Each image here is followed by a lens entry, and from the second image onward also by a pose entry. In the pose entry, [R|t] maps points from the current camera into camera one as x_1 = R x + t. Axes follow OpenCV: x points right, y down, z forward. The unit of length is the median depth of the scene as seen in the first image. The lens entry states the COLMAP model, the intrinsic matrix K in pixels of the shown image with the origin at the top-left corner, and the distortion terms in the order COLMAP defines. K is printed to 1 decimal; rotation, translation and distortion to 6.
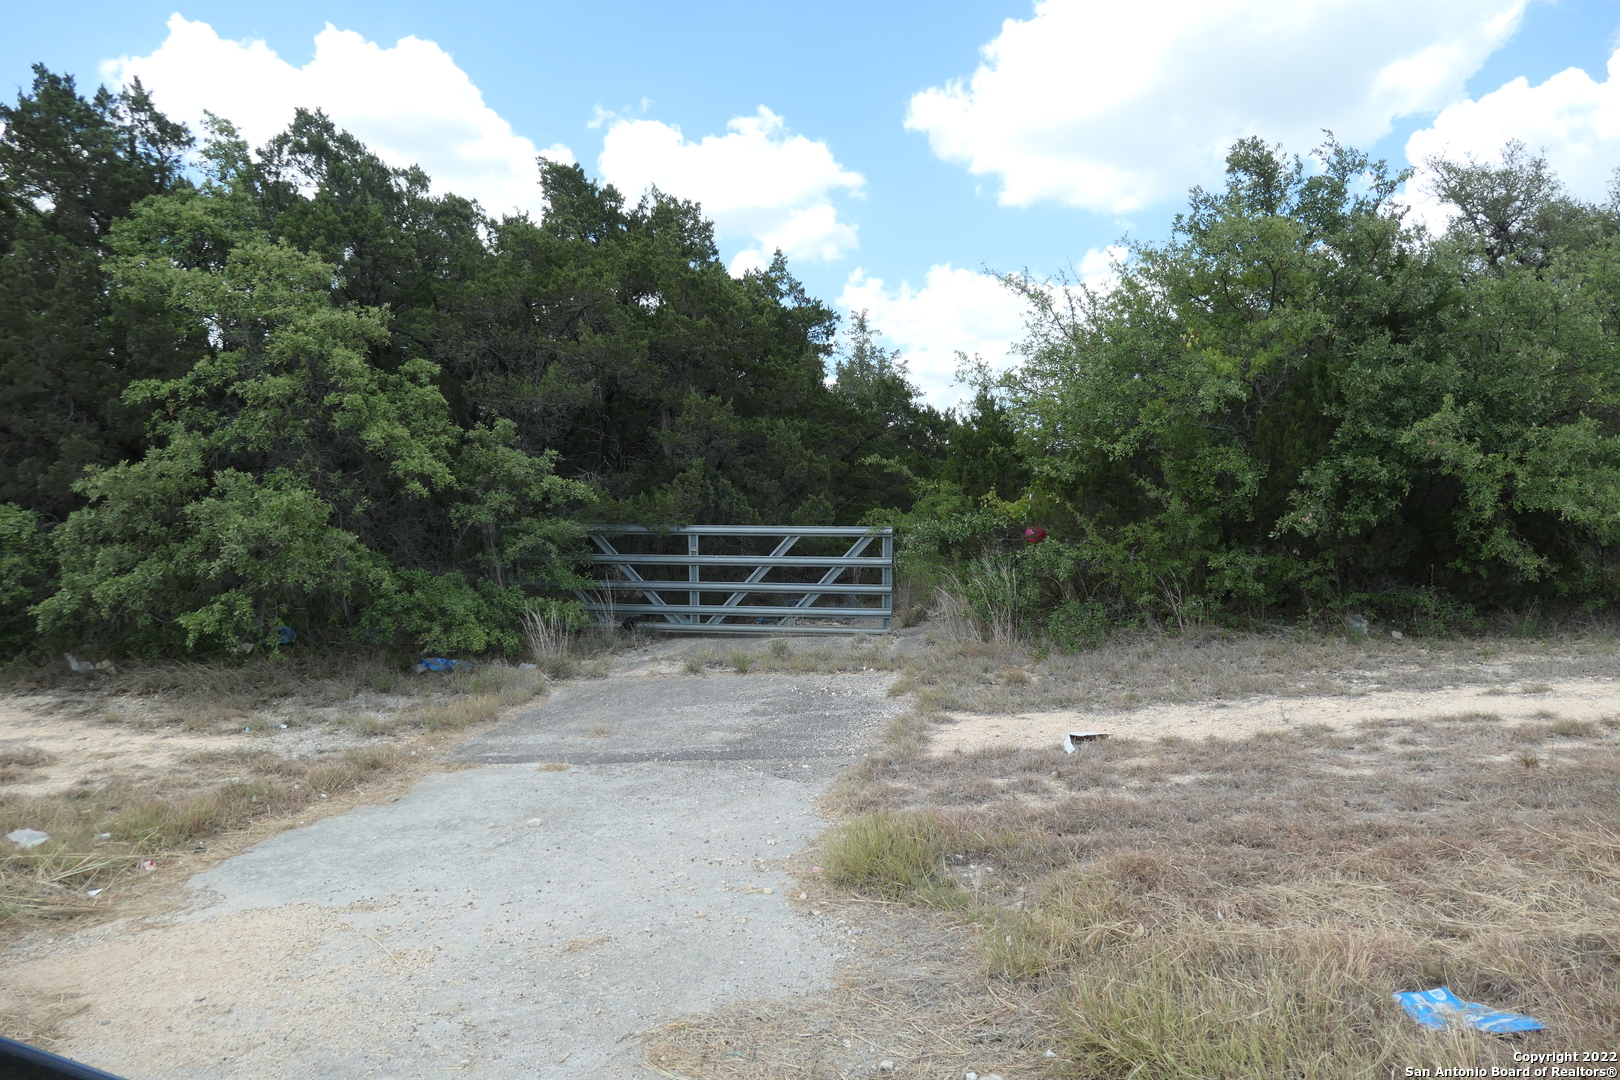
lens RADIAL K [[1113.7, 0, 811.2], [0, 1113.7, 537.6], [0, 0, 1]] dist [-0.011445, 0.008791]
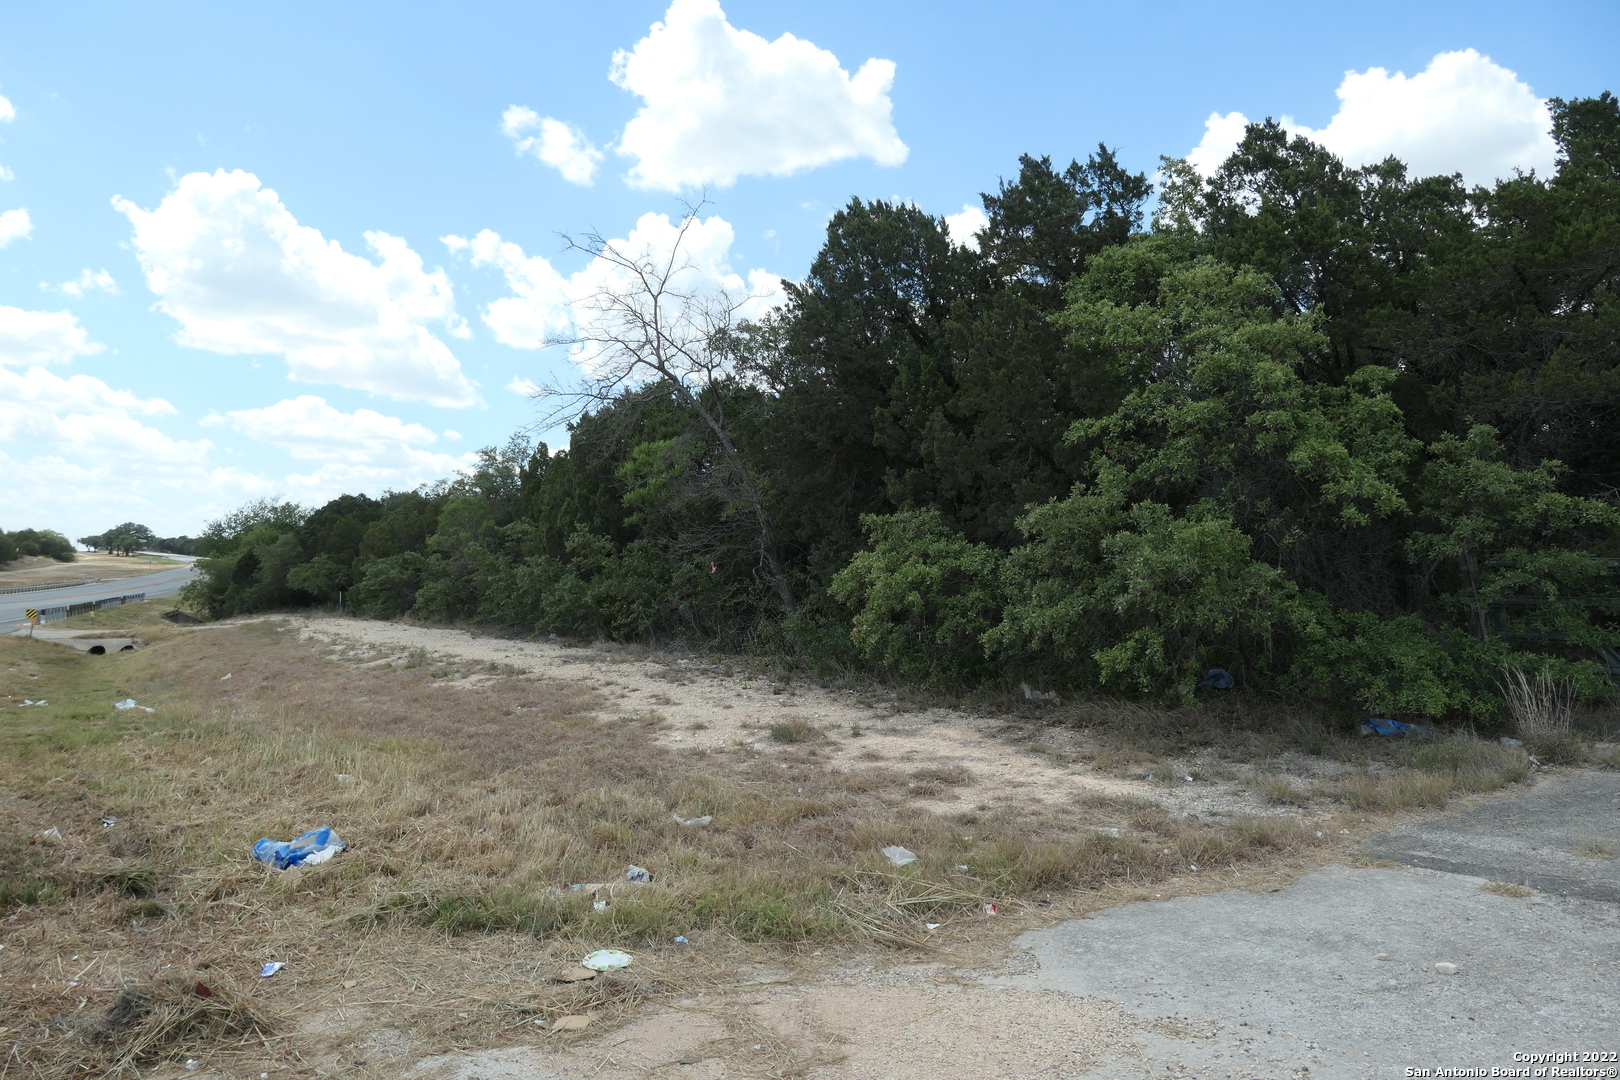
lens RADIAL K [[1113.7, 0, 809.8], [0, 1113.7, 548.7], [0, 0, 1]] dist [-0.011445, 0.008791]
pose [[0.647609, -0.019342, -0.761727, 0.018167], [-0.006594, 0.999498, -0.030986, 0.010533], [0.761944, 0.025089, 0.647157, 0.148523]]
